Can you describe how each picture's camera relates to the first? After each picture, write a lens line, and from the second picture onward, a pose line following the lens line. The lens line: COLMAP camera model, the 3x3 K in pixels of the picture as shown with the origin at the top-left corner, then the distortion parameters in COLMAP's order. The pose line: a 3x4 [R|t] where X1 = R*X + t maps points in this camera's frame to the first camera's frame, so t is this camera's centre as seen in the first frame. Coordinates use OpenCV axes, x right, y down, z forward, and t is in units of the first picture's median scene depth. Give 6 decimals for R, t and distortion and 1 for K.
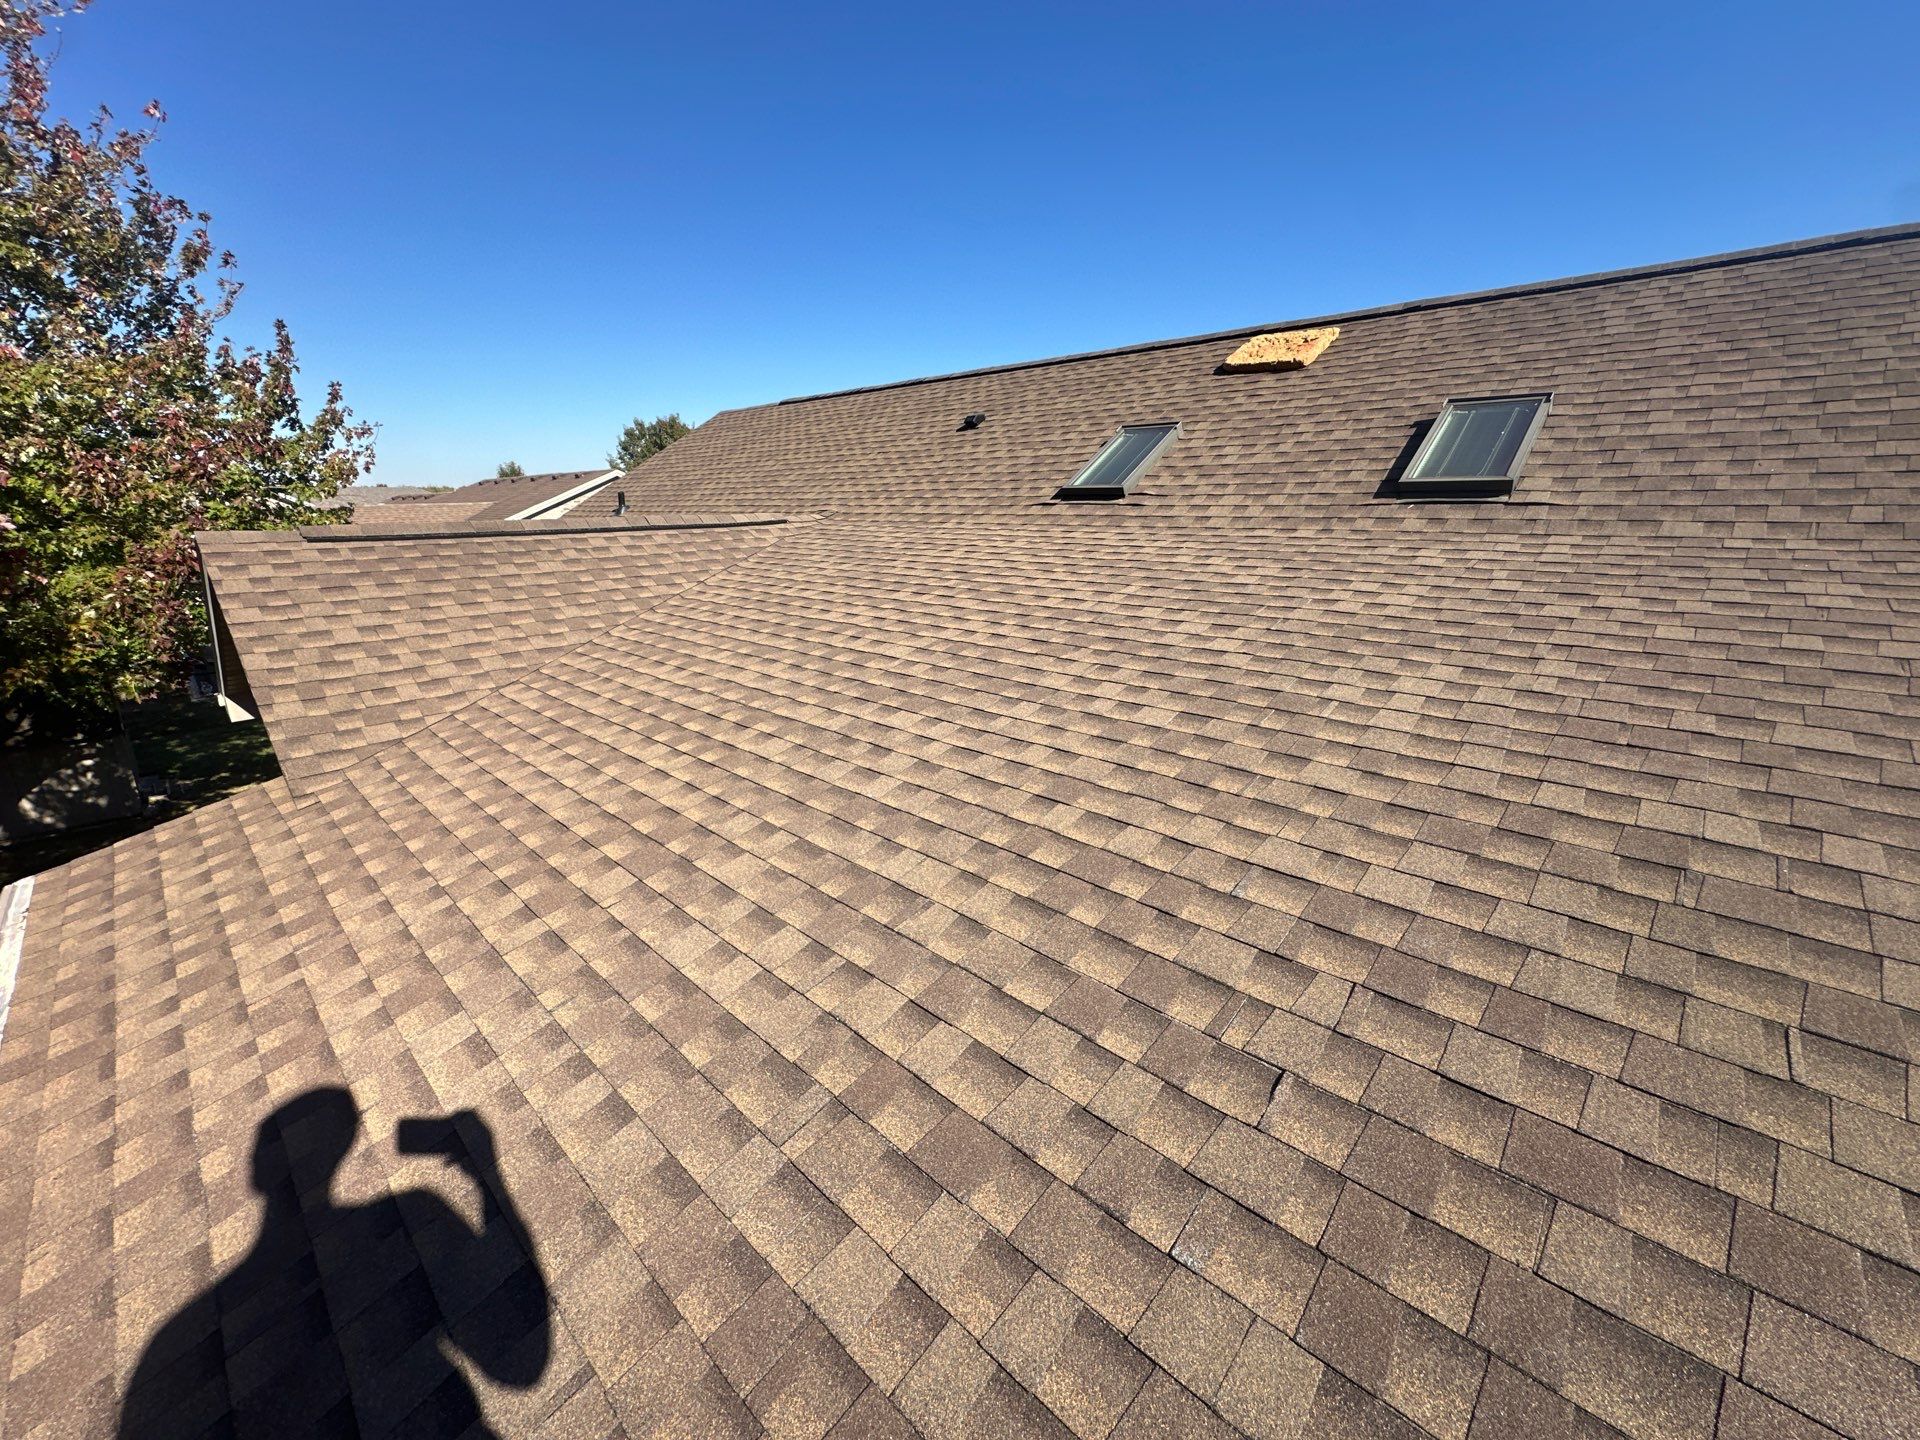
lens RADIAL K [[767.1, 0, 968.4], [0, 767.1, 722.5], [0, 0, 1]] dist [-0.001566, 0.000379]
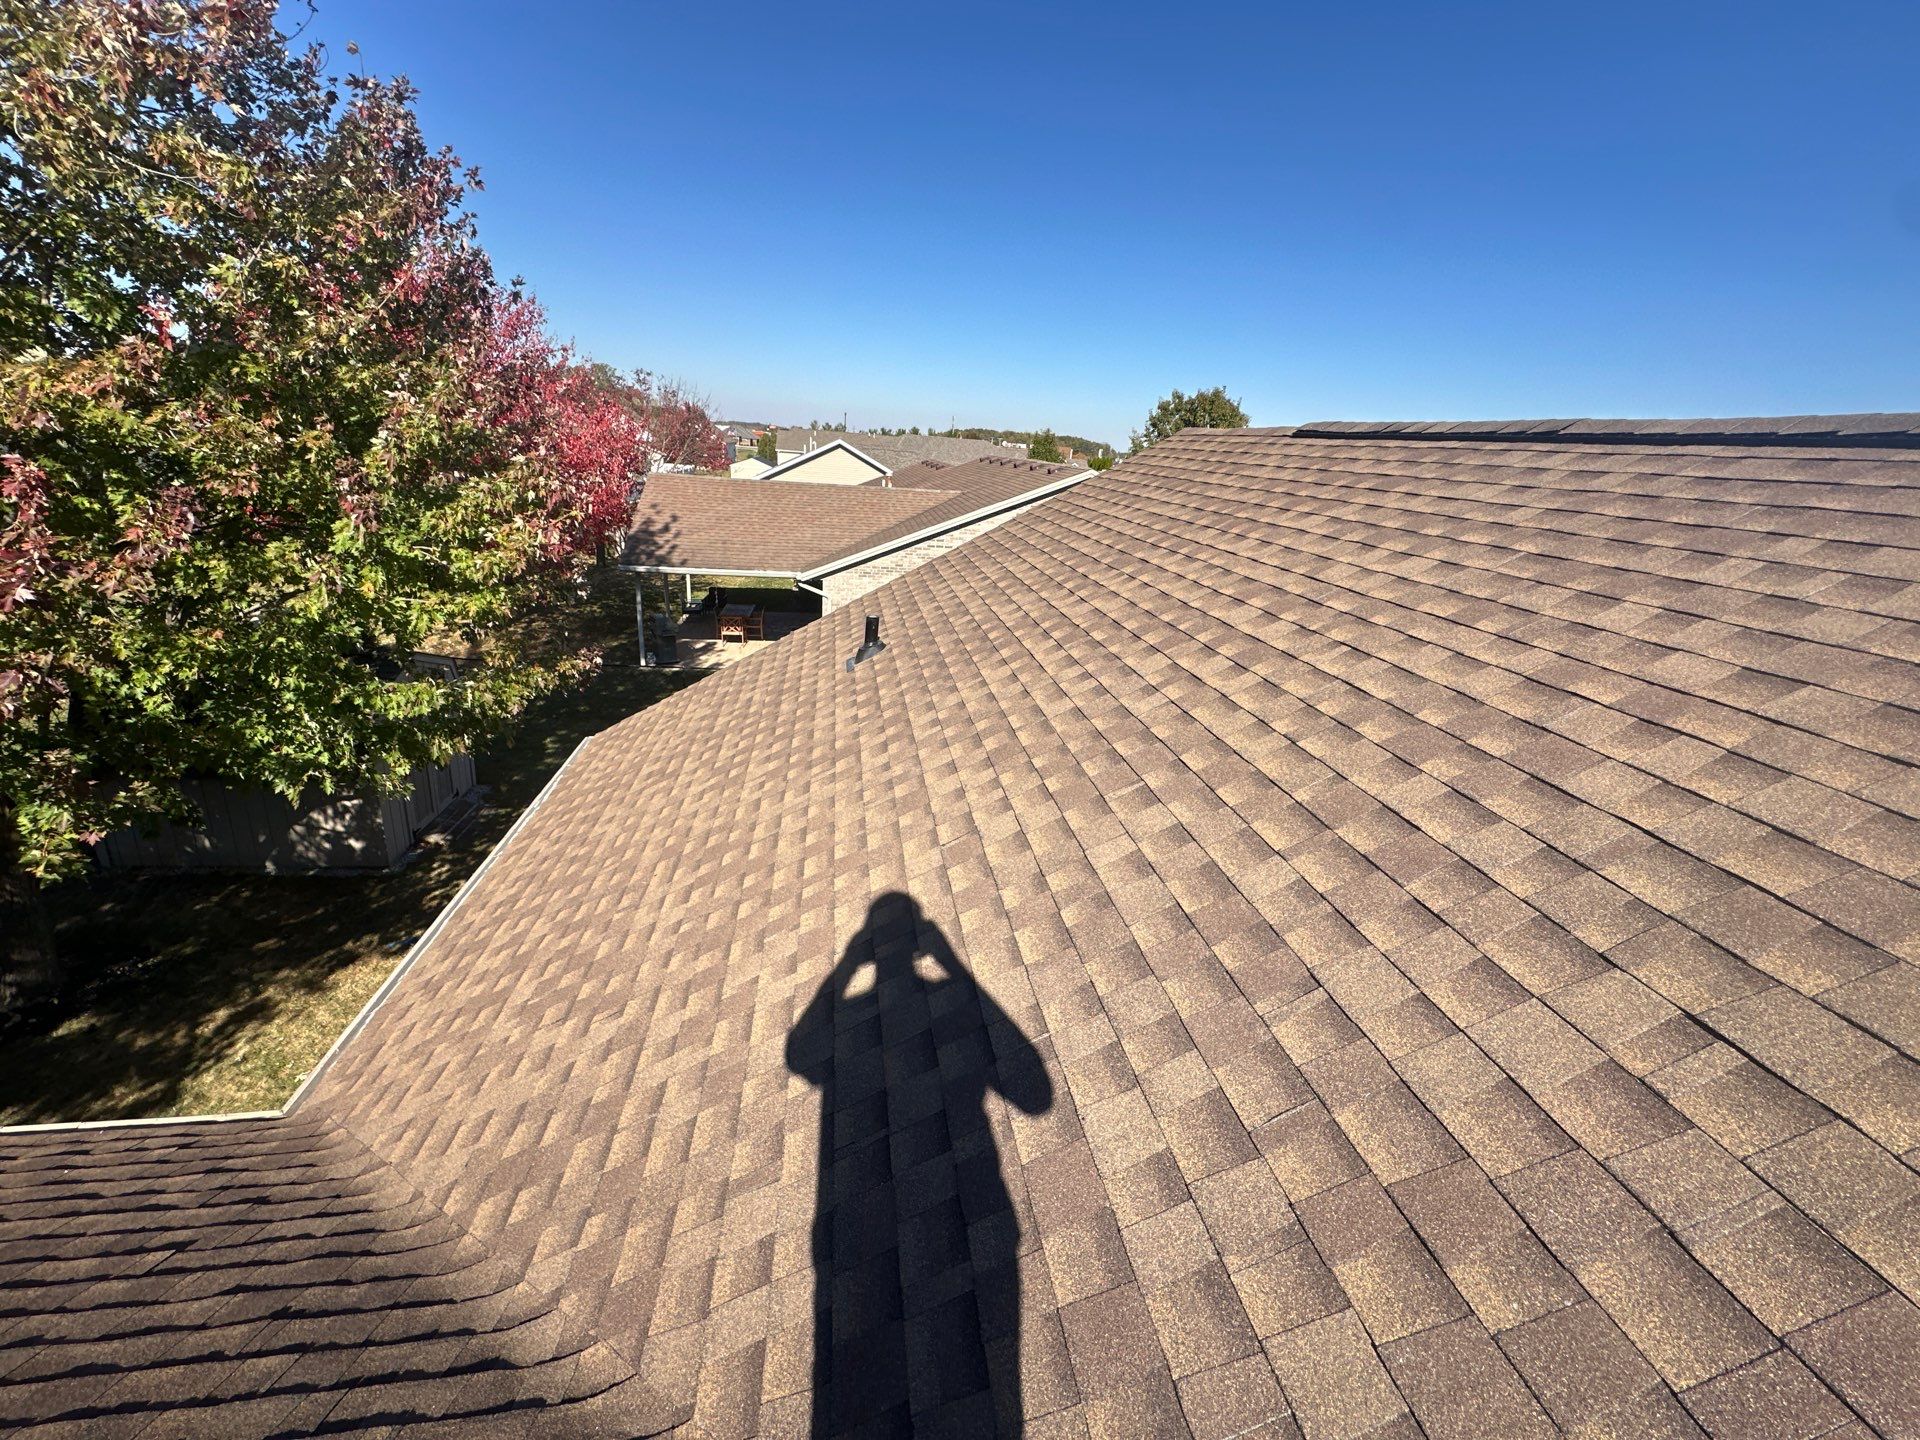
lens RADIAL K [[767.1, 0, 954.4], [0, 767.1, 723.3], [0, 0, 1]] dist [-0.001566, 0.000379]
pose [[0.776099, 0.282000, -0.564045, -0.114554], [-0.257227, 0.958215, 0.125137, -0.277571], [0.575765, 0.047968, 0.816207, 0.578645]]
